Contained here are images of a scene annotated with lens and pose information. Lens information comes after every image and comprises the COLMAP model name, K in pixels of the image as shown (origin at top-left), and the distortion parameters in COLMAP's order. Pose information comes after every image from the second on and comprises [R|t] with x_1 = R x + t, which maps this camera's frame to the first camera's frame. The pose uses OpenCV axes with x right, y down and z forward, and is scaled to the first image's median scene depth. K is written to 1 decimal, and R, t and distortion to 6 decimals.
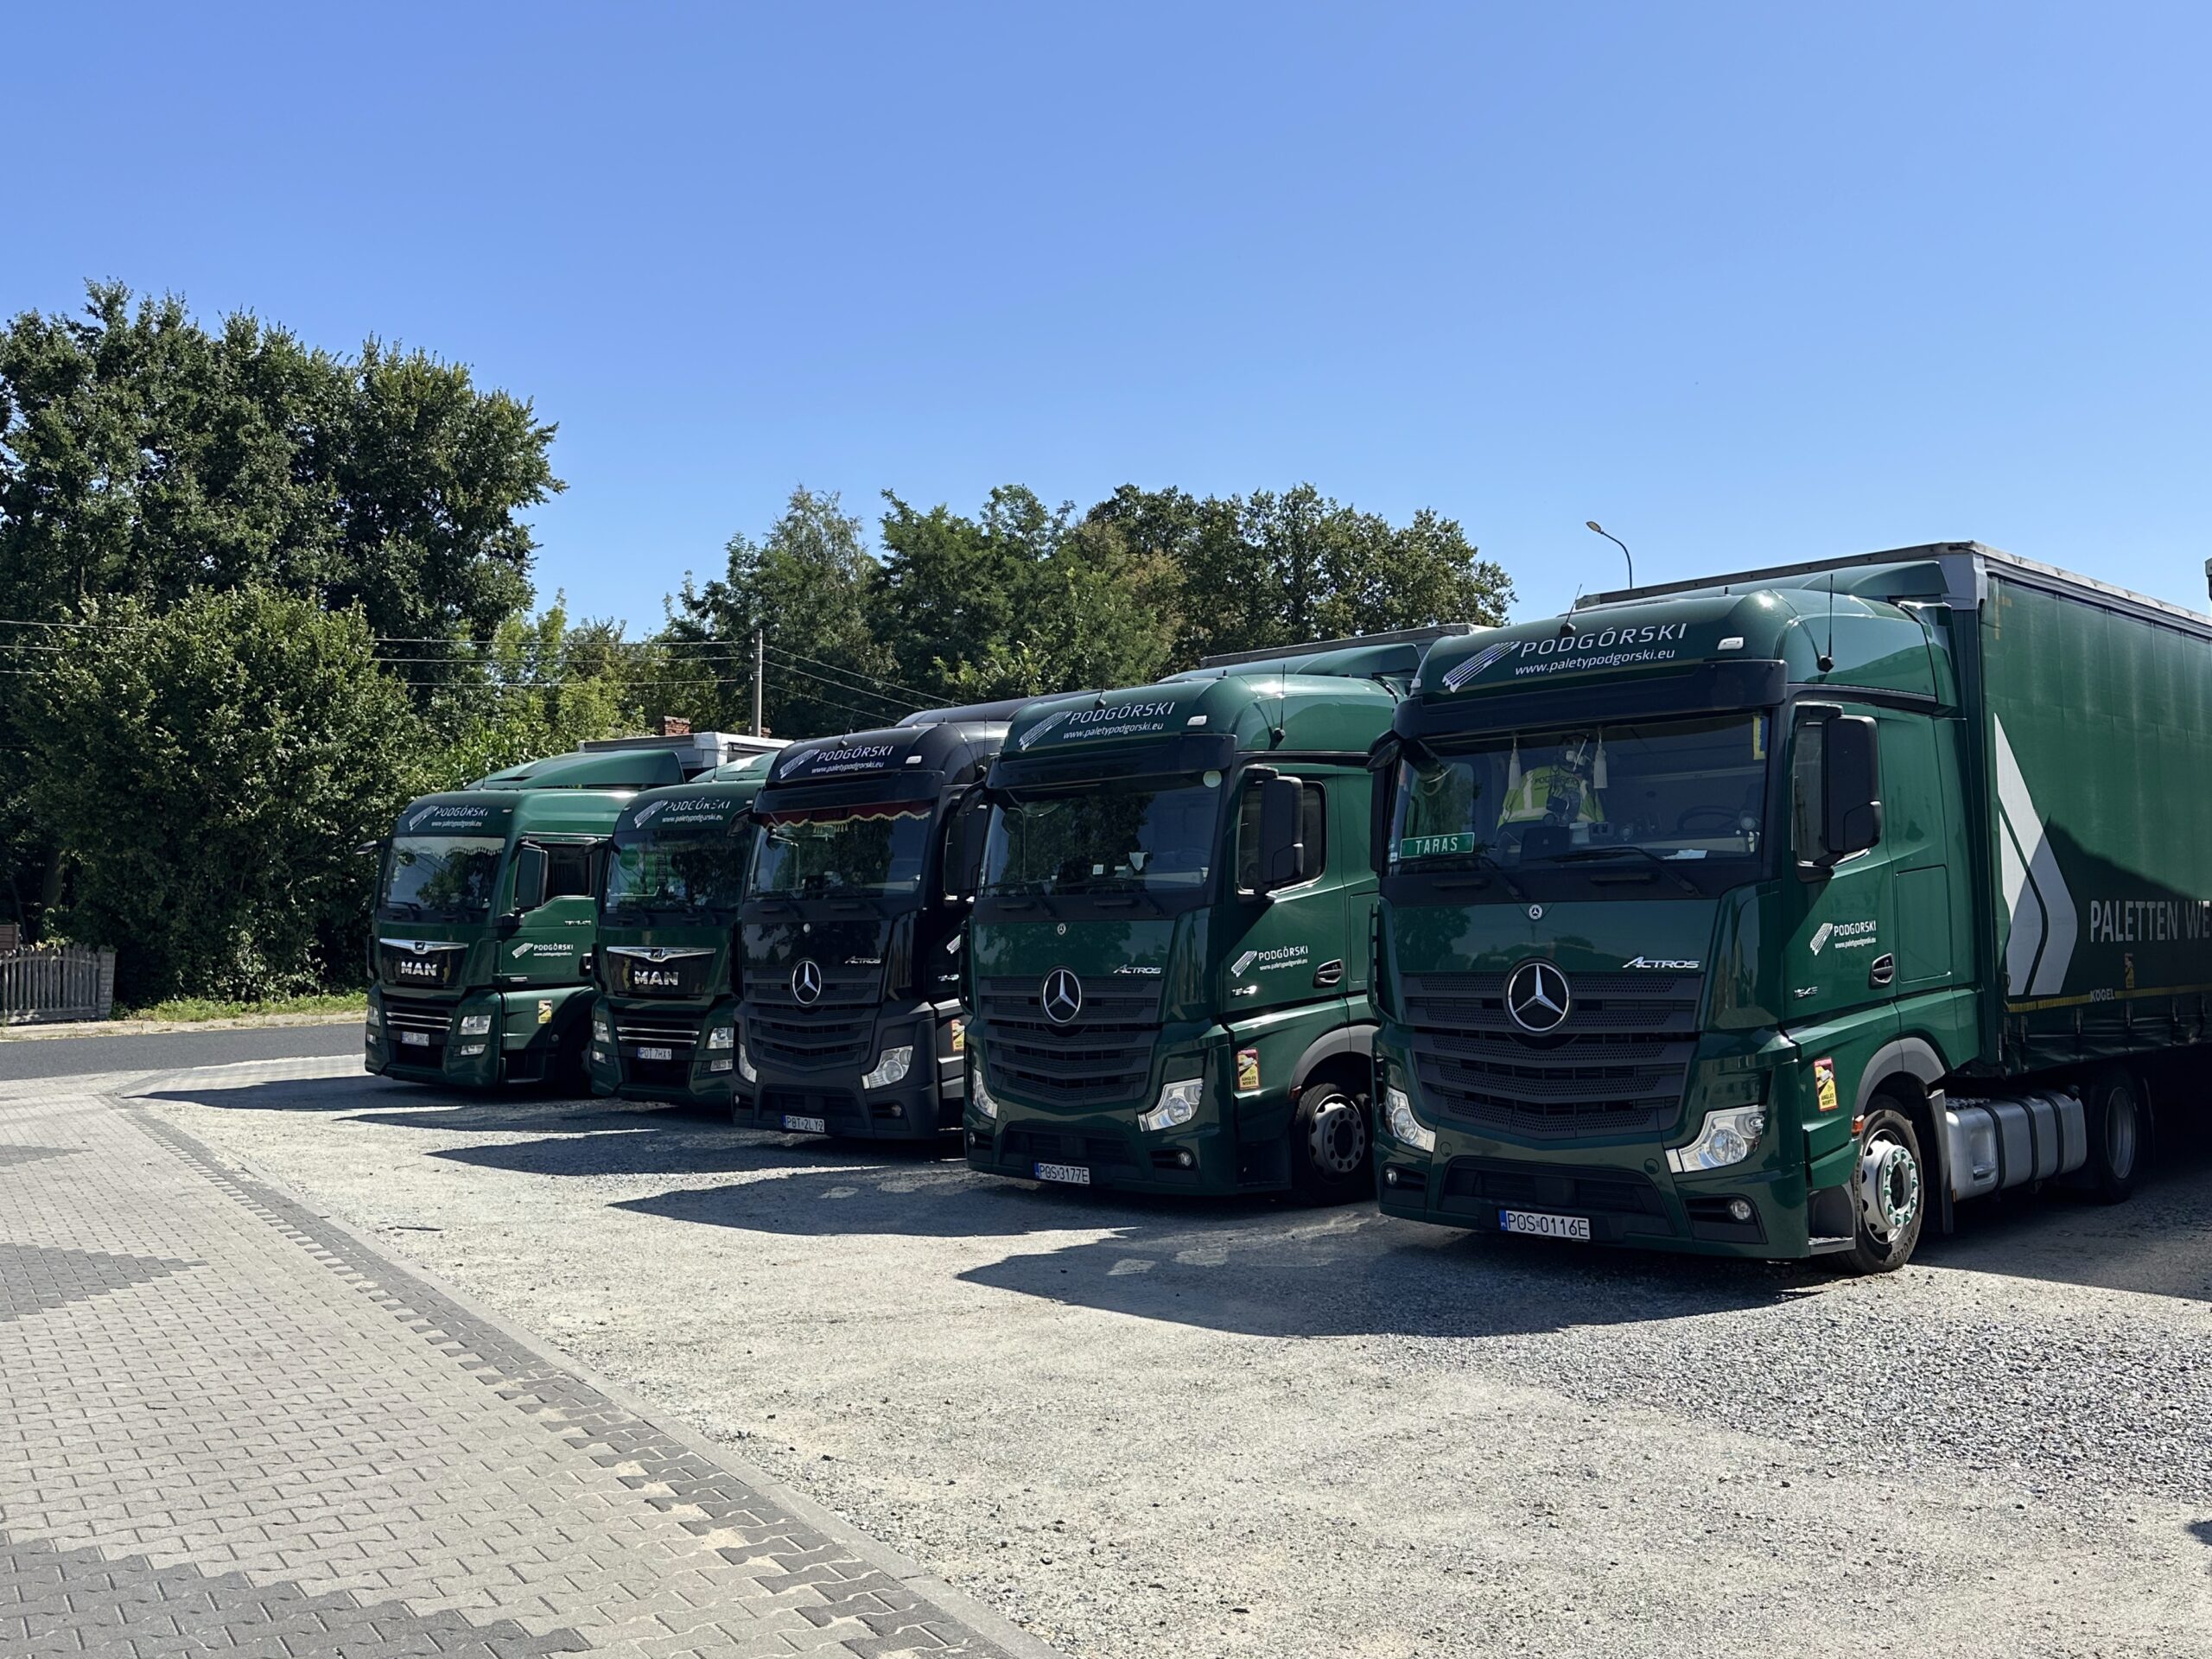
lens RADIAL K [[1985.8, 0, 1100.6], [0, 1985.8, 816.6], [0, 0, 1]] dist [0.099658, -0.057657]
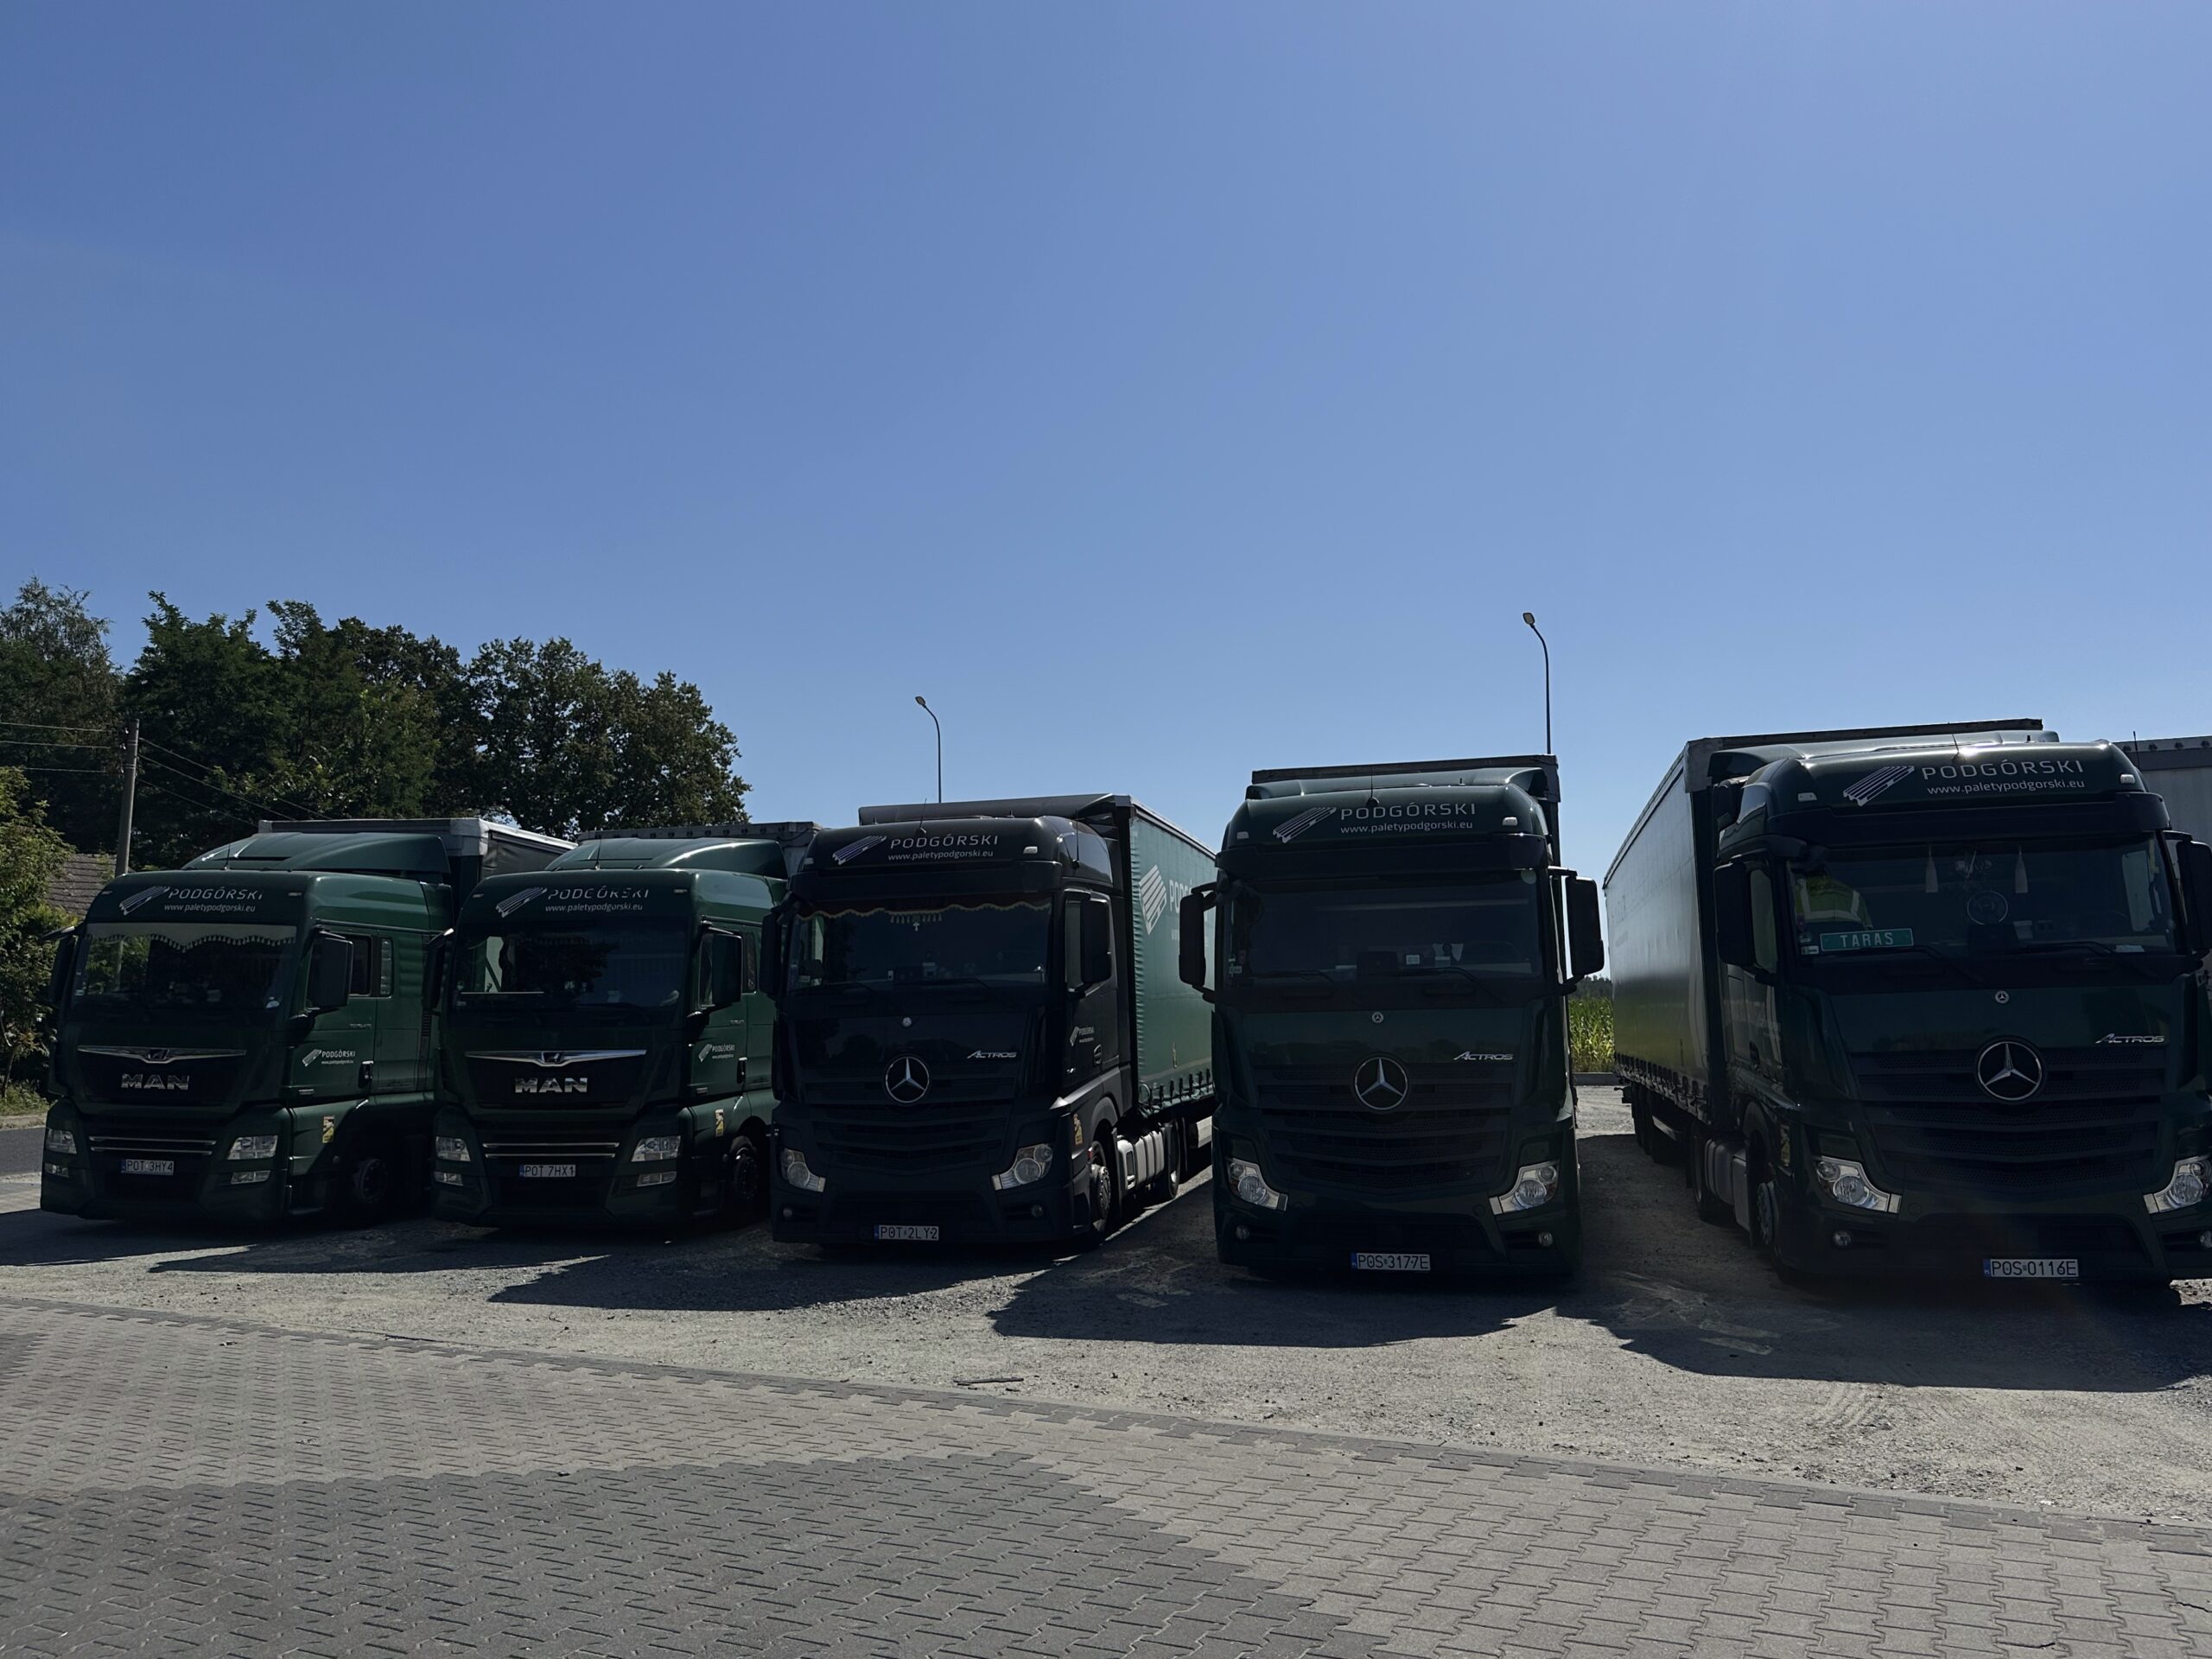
lens RADIAL K [[1634.5, 0, 1112.9], [0, 1634.5, 812.3], [0, 0, 1]] dist [0.044902, -0.043755]
pose [[0.861103, 0.058990, 0.504997, -0.388406], [-0.018400, 0.996211, -0.084995, 0.017227], [-0.508097, 0.063898, 0.858926, 0.230179]]
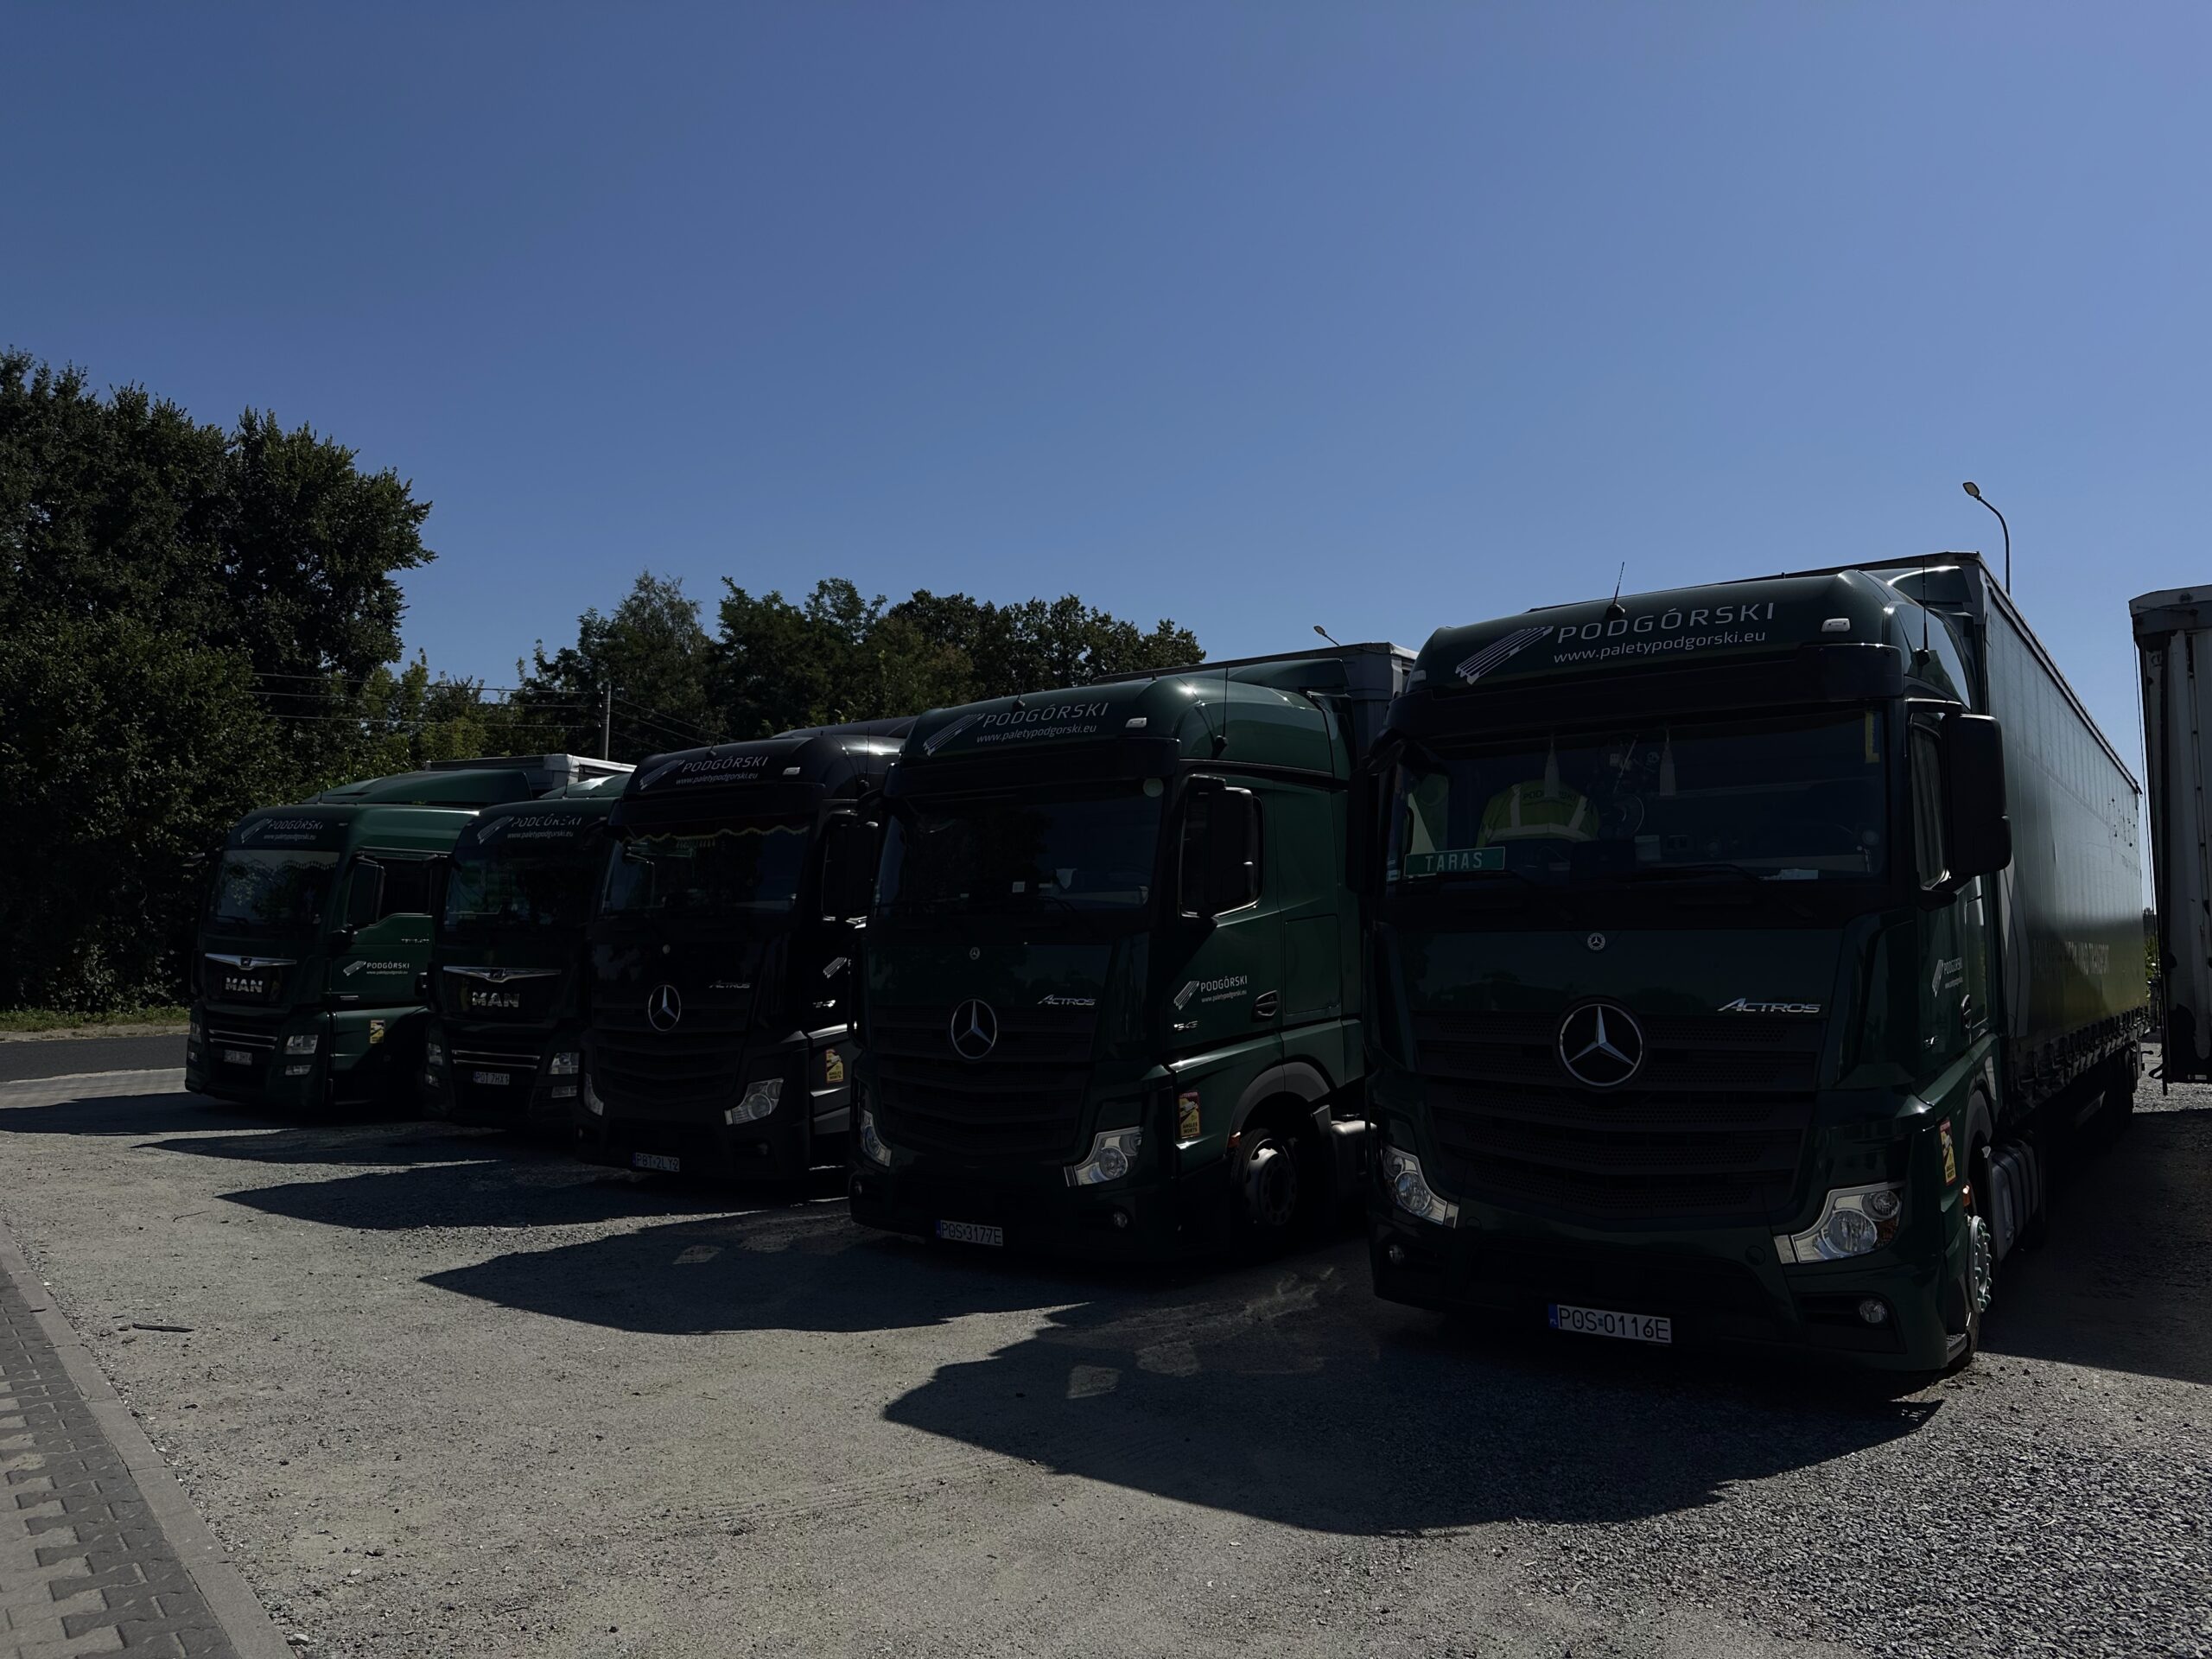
lens RADIAL K [[1561.2, 0, 1113.4], [0, 1561.2, 822.9], [0, 0, 1]] dist [0.043672, -0.041040]
pose [[0.988812, 0.026608, 0.146777, -0.042161], [-0.022400, 0.999291, -0.030251, 0.012216], [-0.147478, 0.026624, 0.988707, 0.205589]]
